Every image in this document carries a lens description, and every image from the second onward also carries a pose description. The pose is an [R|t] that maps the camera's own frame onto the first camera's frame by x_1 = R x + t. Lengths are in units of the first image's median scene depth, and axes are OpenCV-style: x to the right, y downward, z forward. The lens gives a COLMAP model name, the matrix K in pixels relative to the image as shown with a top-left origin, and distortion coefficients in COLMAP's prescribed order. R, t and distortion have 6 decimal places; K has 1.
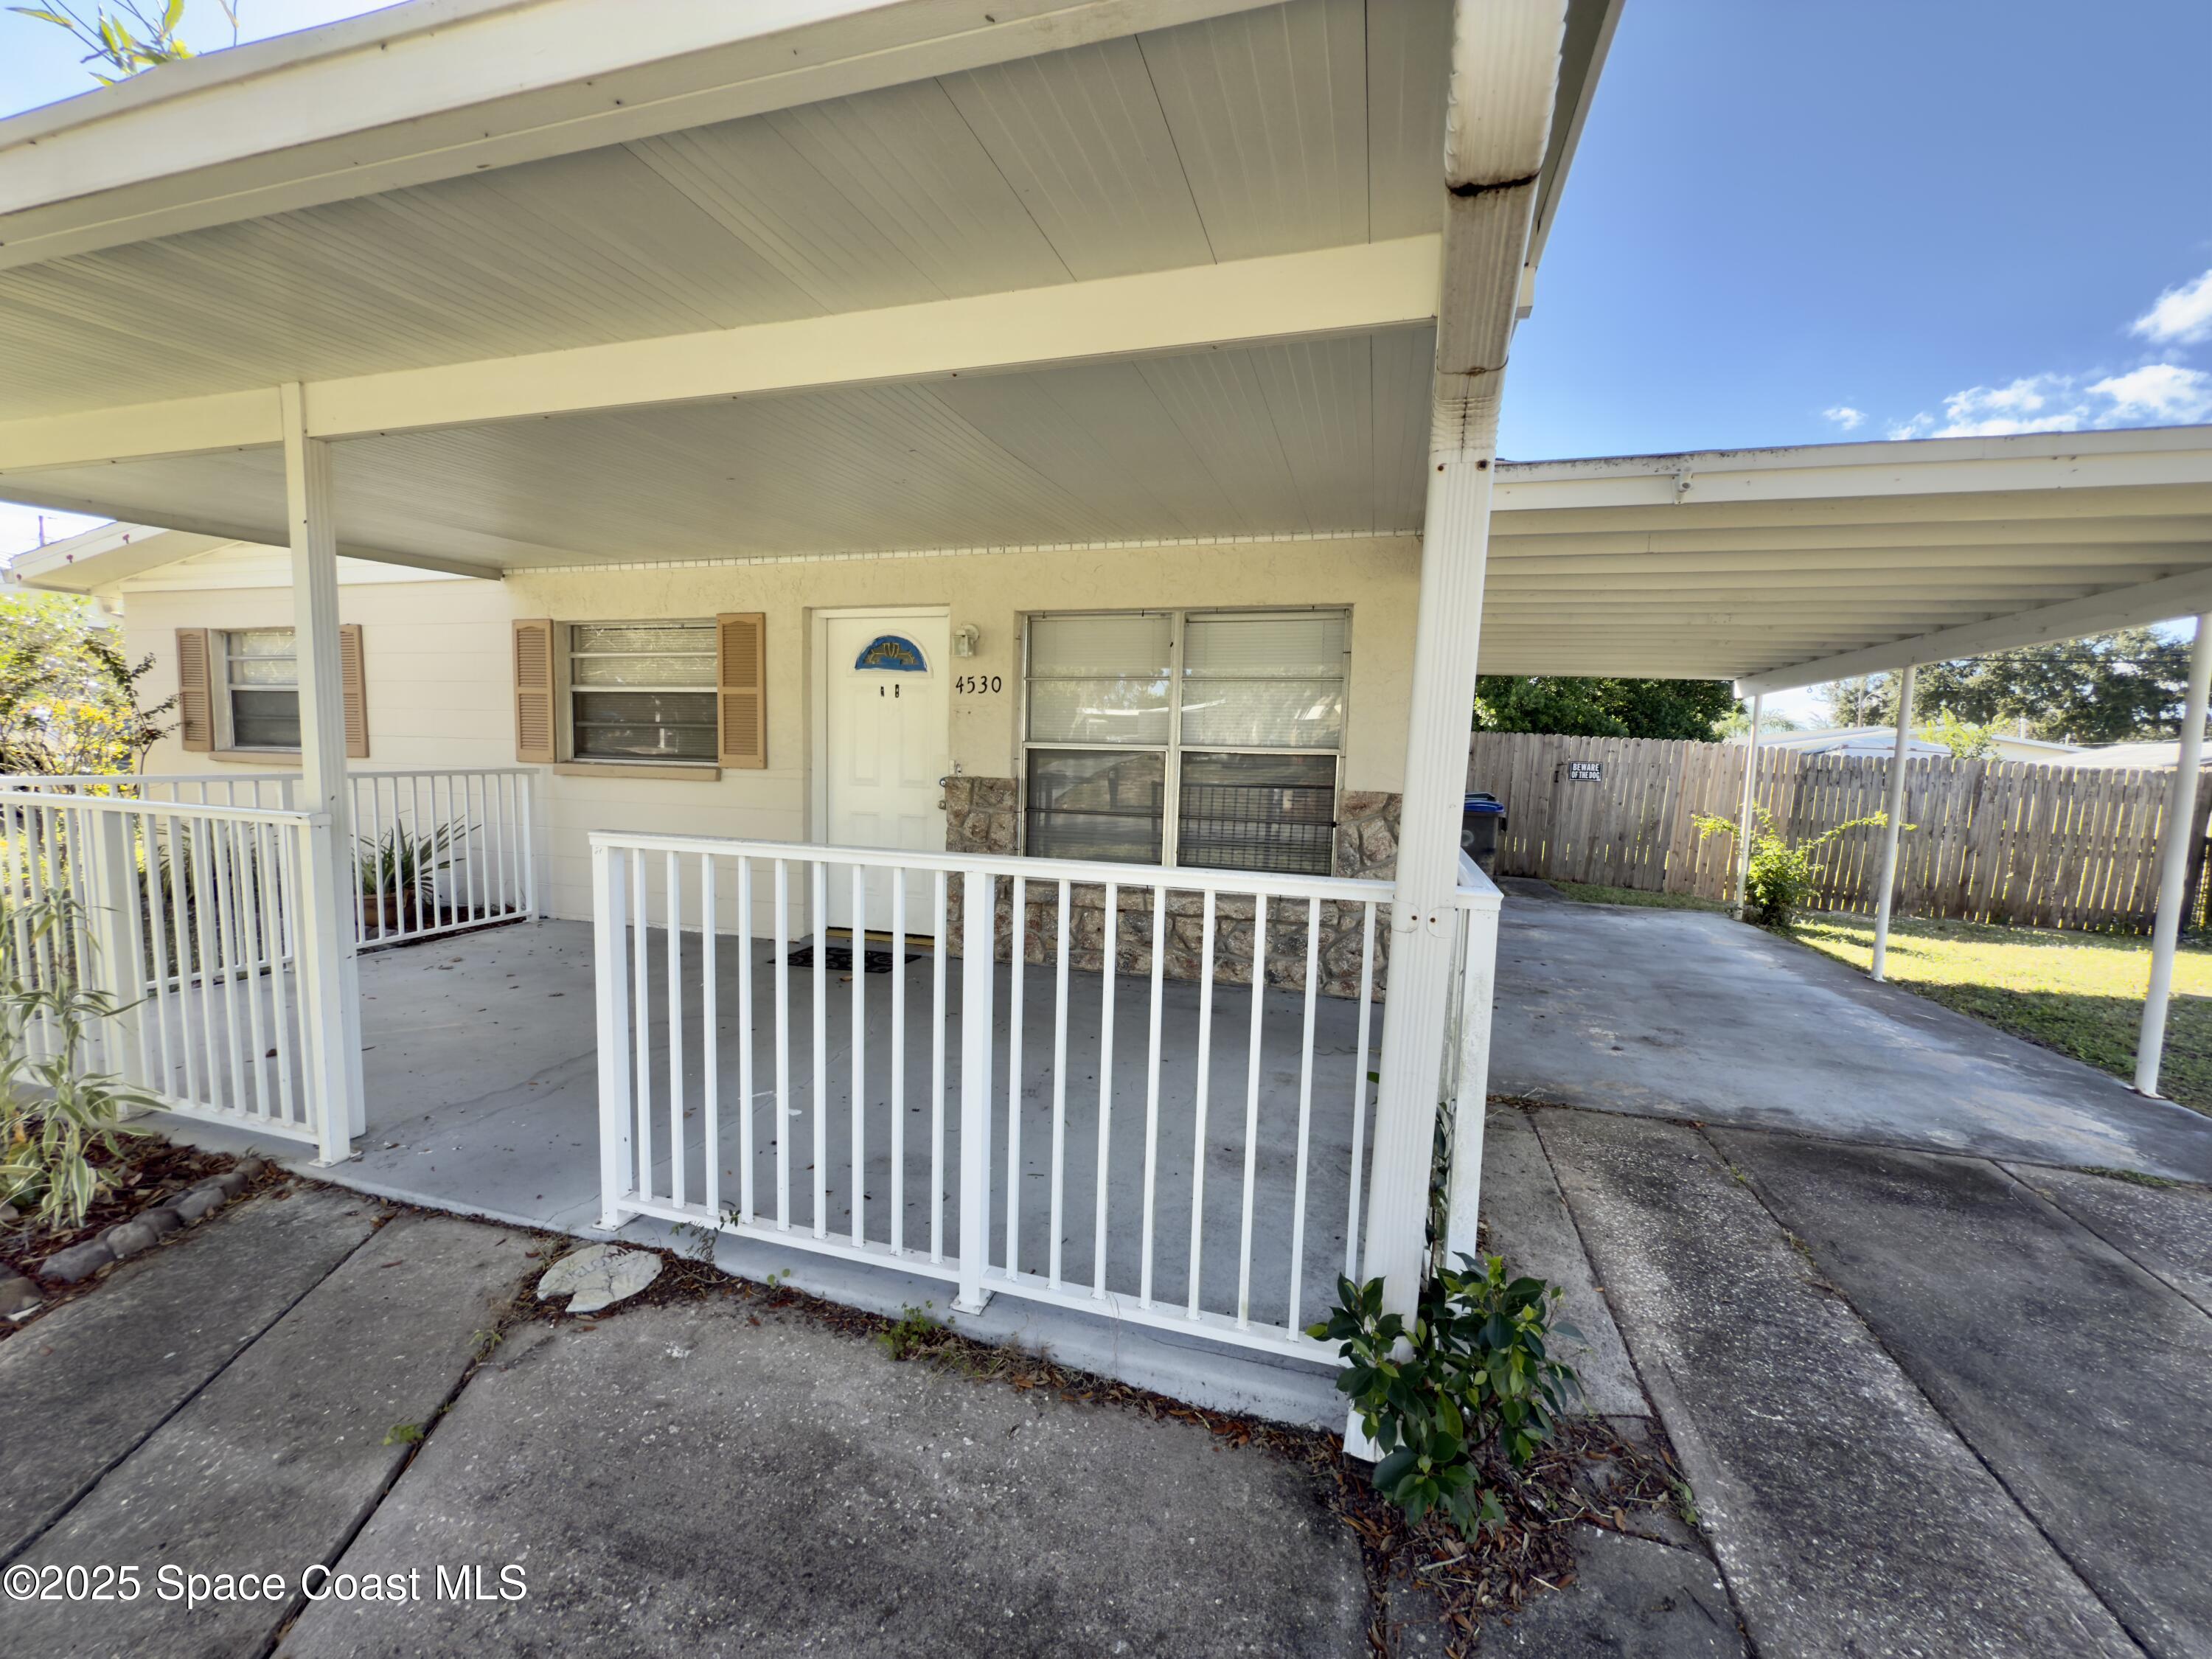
lens RADIAL K [[876.7, 0, 1106.0], [0, 876.7, 829.5], [0, 0, 1]] dist [0.000387, 0.000165]
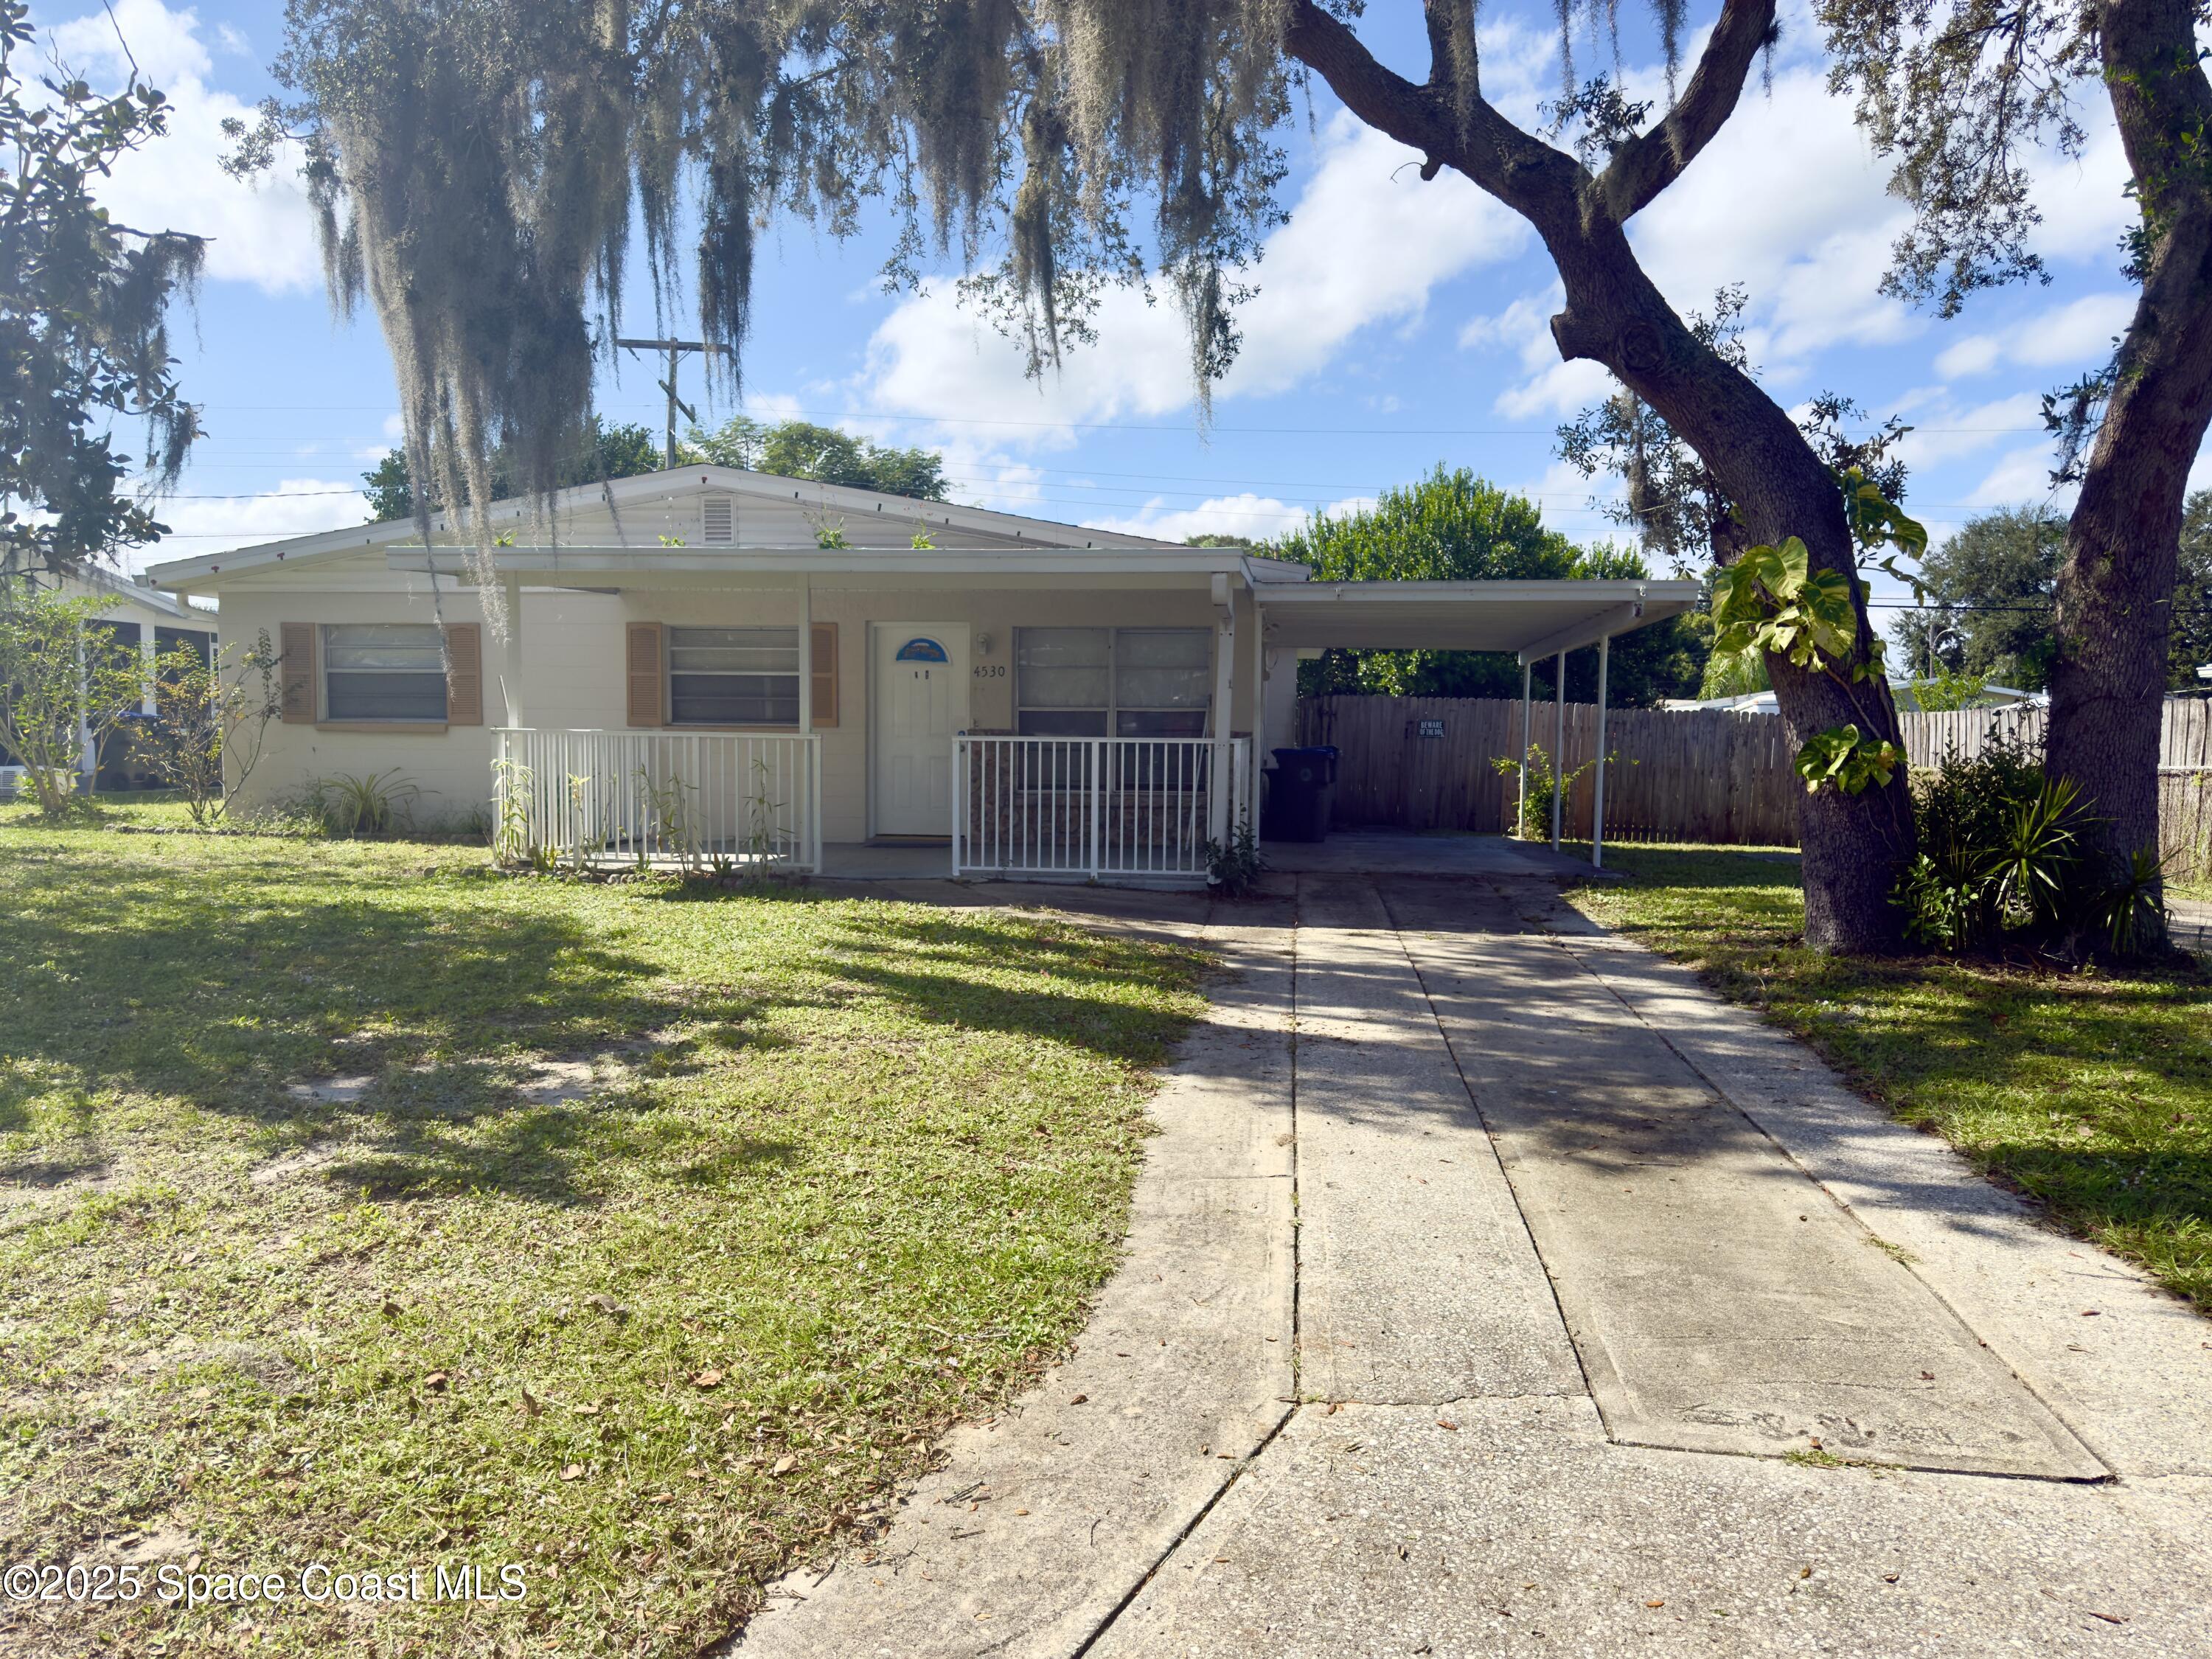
lens RADIAL K [[1530.7, 0, 1106.0], [0, 1530.7, 829.5], [0, 0, 1]] dist [0.029252, -0.003066]
pose [[0.982740, -0.026032, 0.183151, -0.427997], [0.031097, 0.999208, -0.024839, 0.190982], [-0.182359, 0.030105, 0.982771, -1.695397]]
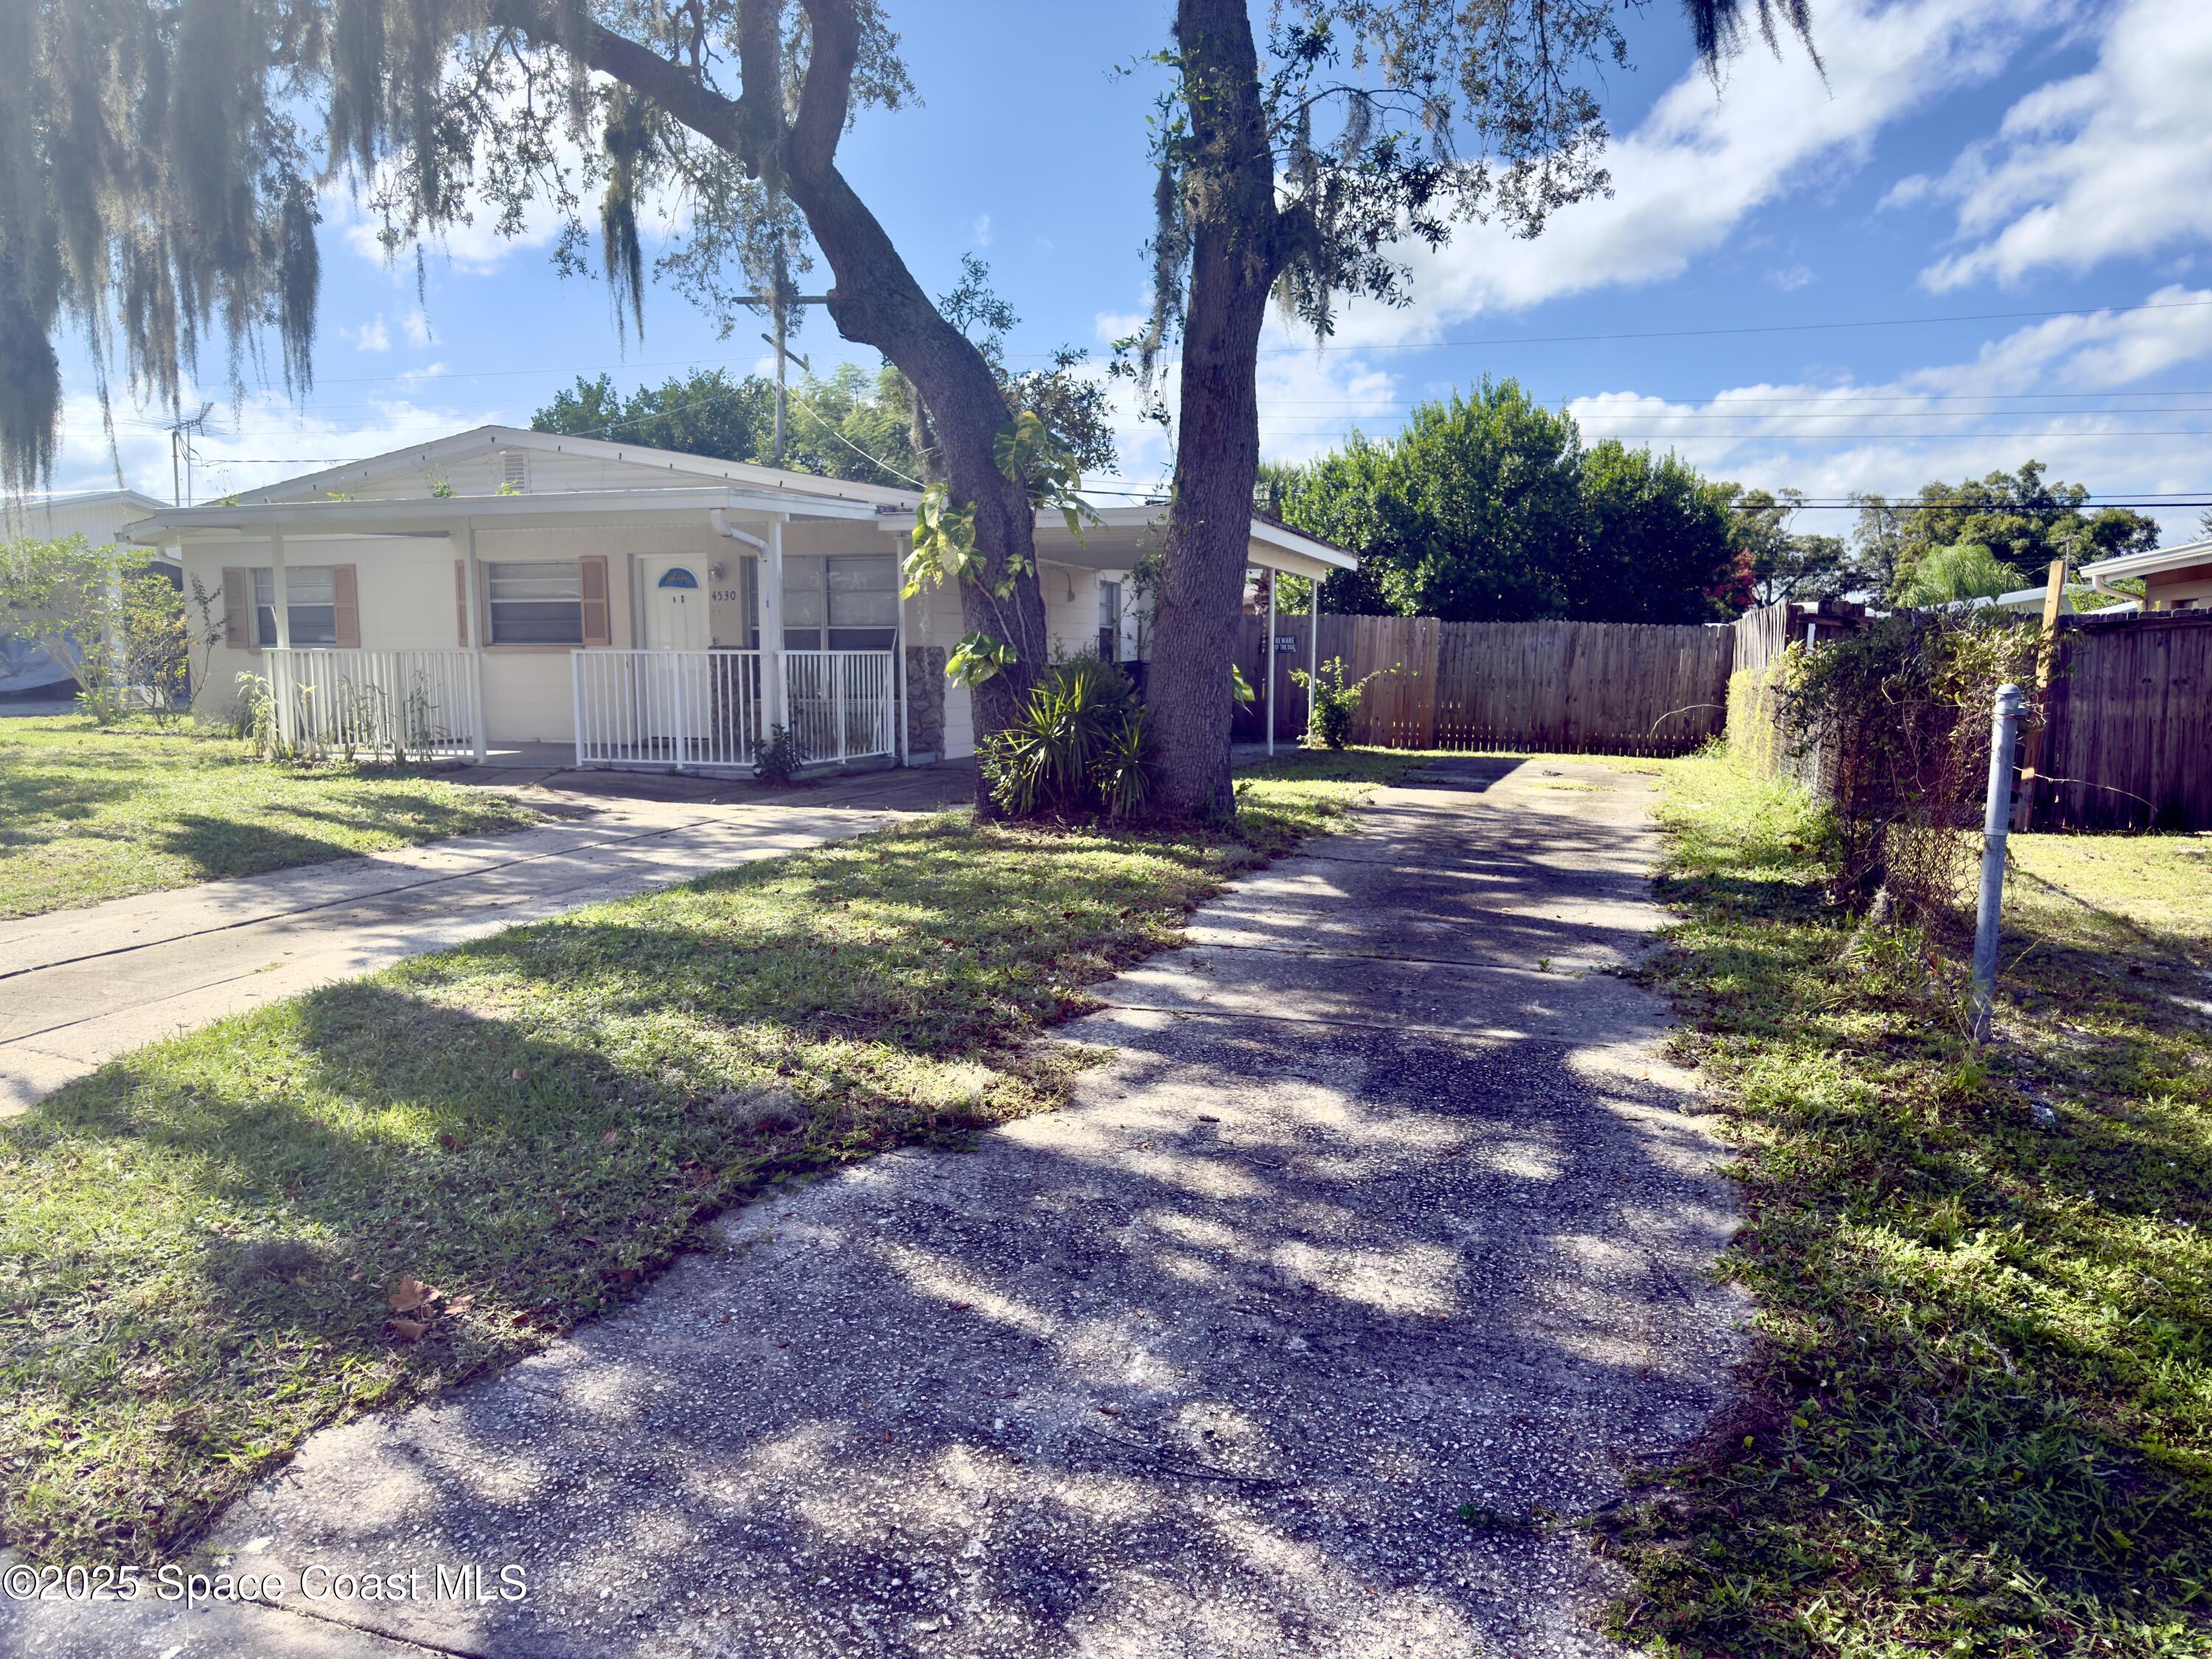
lens RADIAL K [[1555.6, 0, 1106.0], [0, 1555.6, 829.5], [0, 0, 1]] dist [0.001170, 0.000019]
pose [[0.999127, -0.020198, -0.036577, 0.731733], [0.020772, 0.999666, 0.015393, 0.280837], [0.036254, -0.016139, 0.999212, -2.146842]]
